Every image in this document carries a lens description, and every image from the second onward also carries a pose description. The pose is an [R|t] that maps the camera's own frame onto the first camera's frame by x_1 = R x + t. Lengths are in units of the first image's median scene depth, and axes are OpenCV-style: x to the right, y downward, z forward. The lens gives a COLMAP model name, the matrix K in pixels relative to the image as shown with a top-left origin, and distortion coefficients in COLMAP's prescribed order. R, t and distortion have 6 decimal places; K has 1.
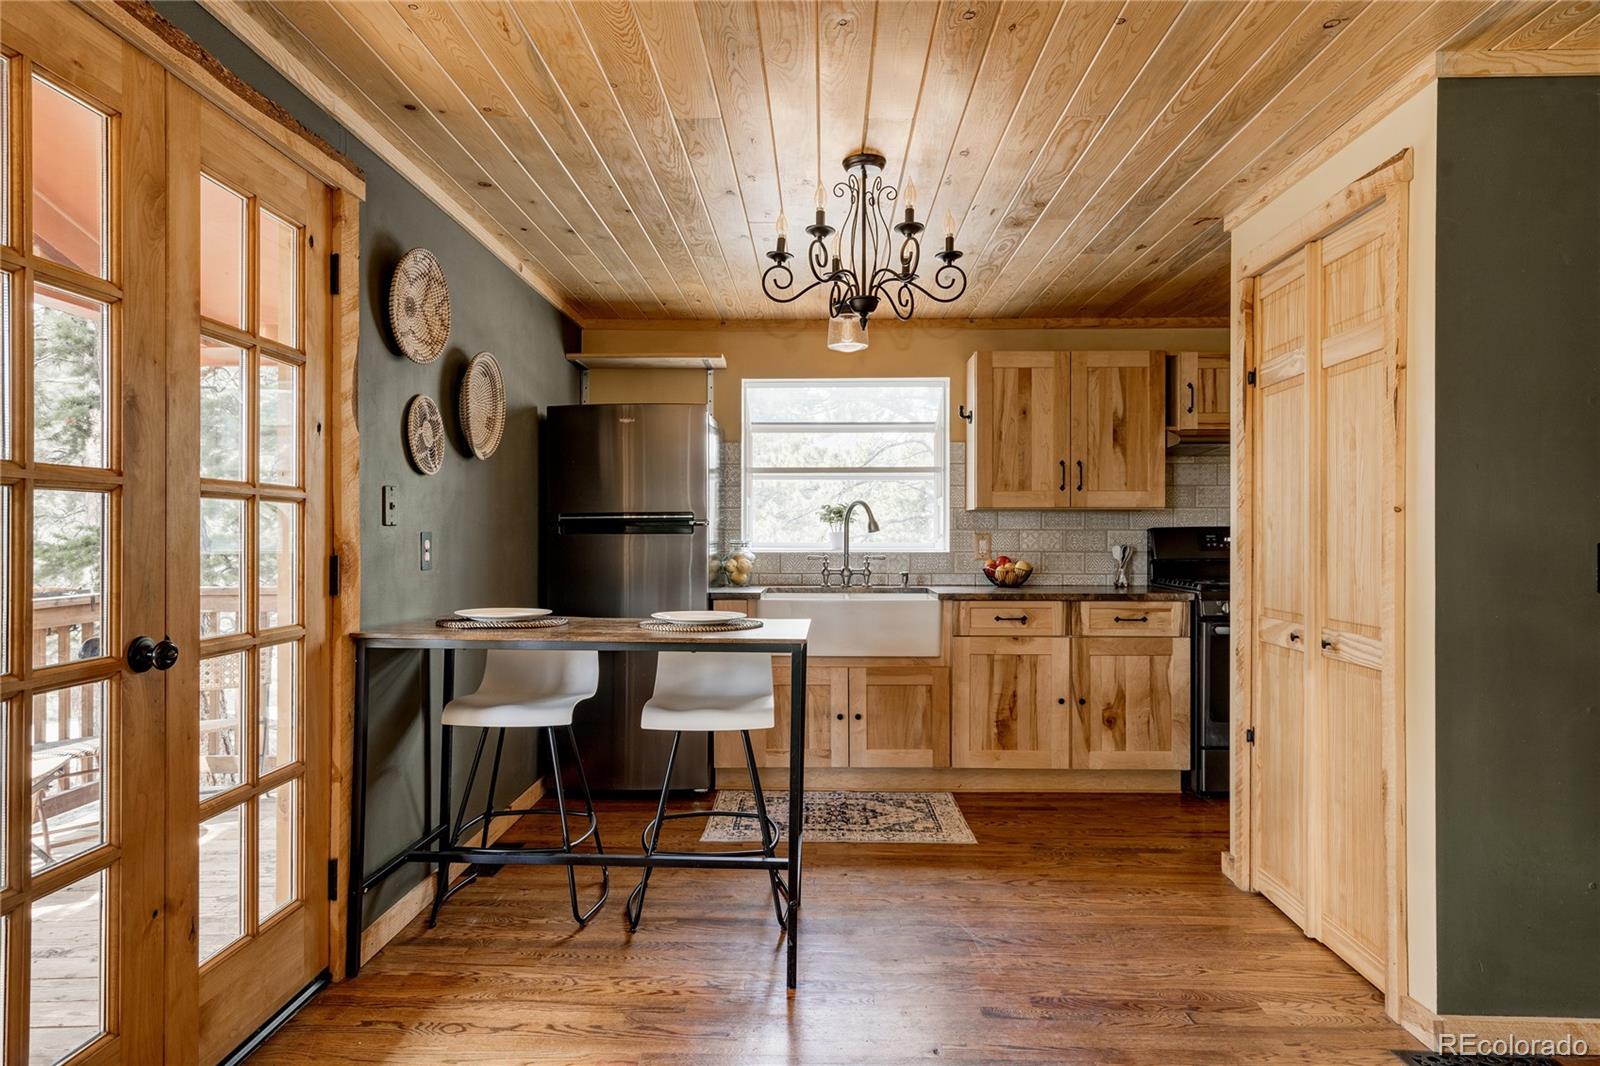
lens RADIAL K [[915.1, 0, 794.6], [0, 915.1, 532.2], [0, 0, 1]] dist [-0.006416, 0.000801]
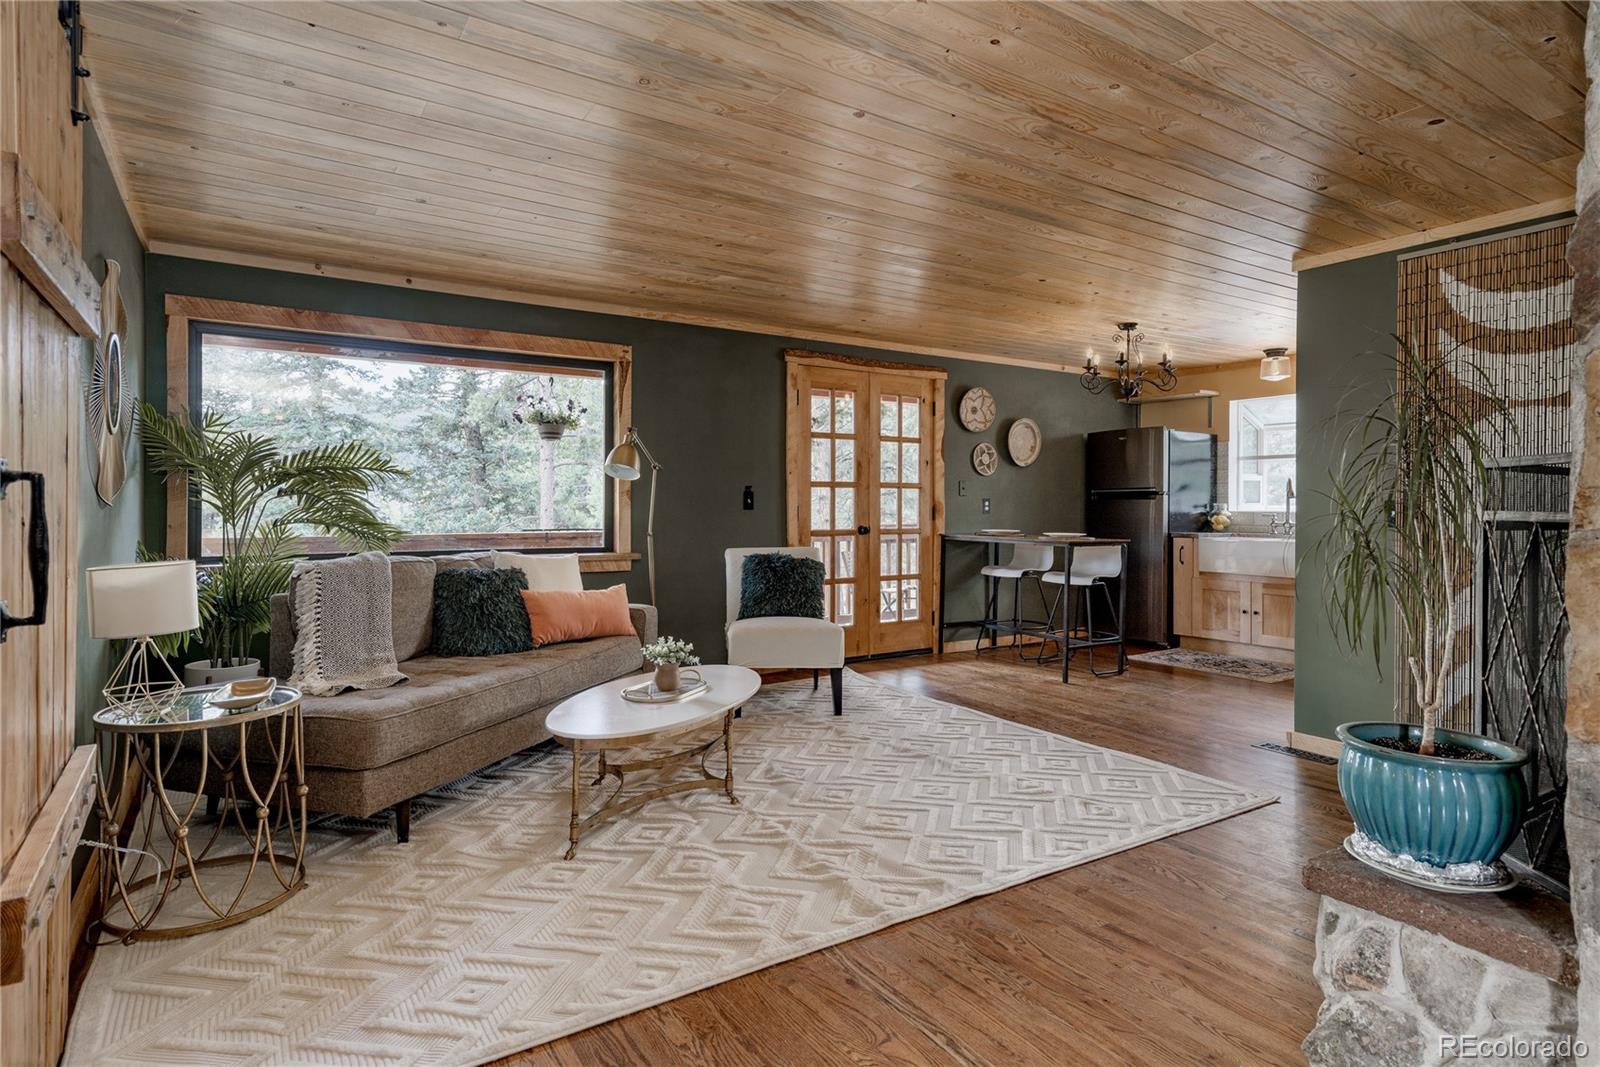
lens RADIAL K [[871.4, 0, 800.0], [0, 871.4, 507.6], [0, 0, 1]] dist [-0.001833, 0.002801]
pose [[0.567789, 0.003764, -0.823165, 1.165701], [0.000370, 0.999988, 0.004828, 0.012360], [0.823174, -0.003046, 0.567781, -0.700326]]
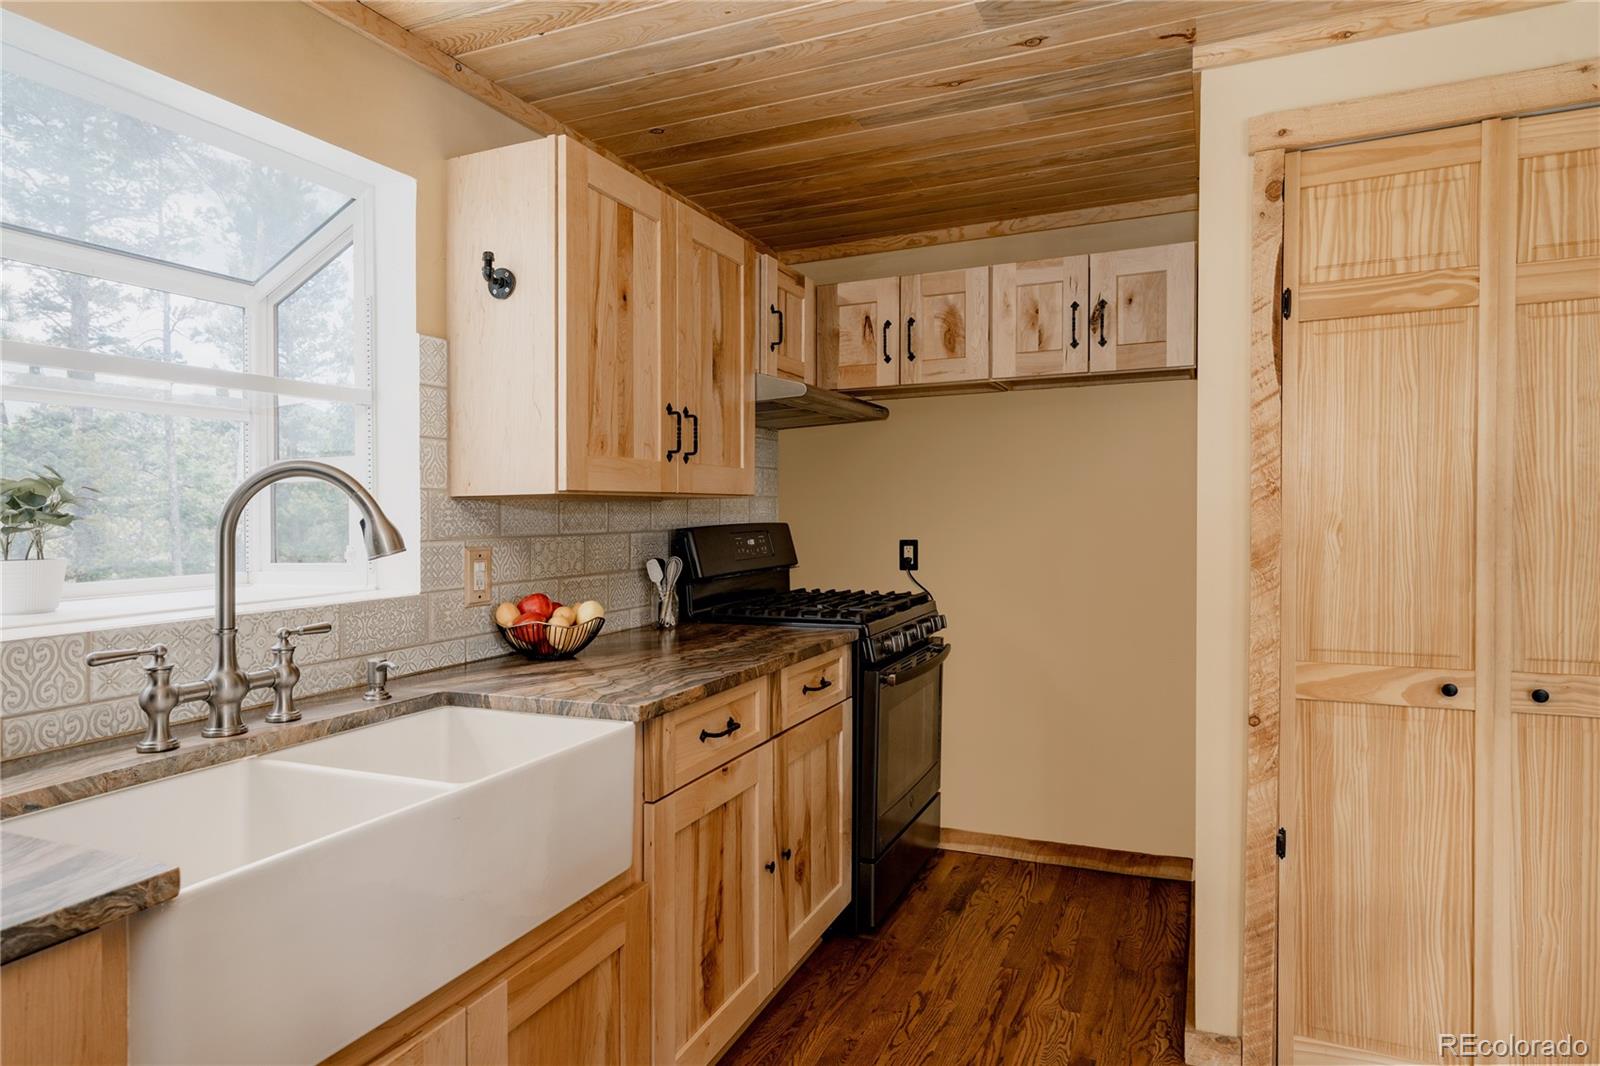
lens RADIAL K [[915.2, 0, 787.3], [0, 915.2, 526.2], [0, 0, 1]] dist [0.002911, 0.004056]
pose [[0.375826, -0.014562, 0.926576, -0.244842], [0.009770, 0.999883, 0.011751, -0.019556], [-0.926639, 0.004637, 0.375925, 1.066092]]
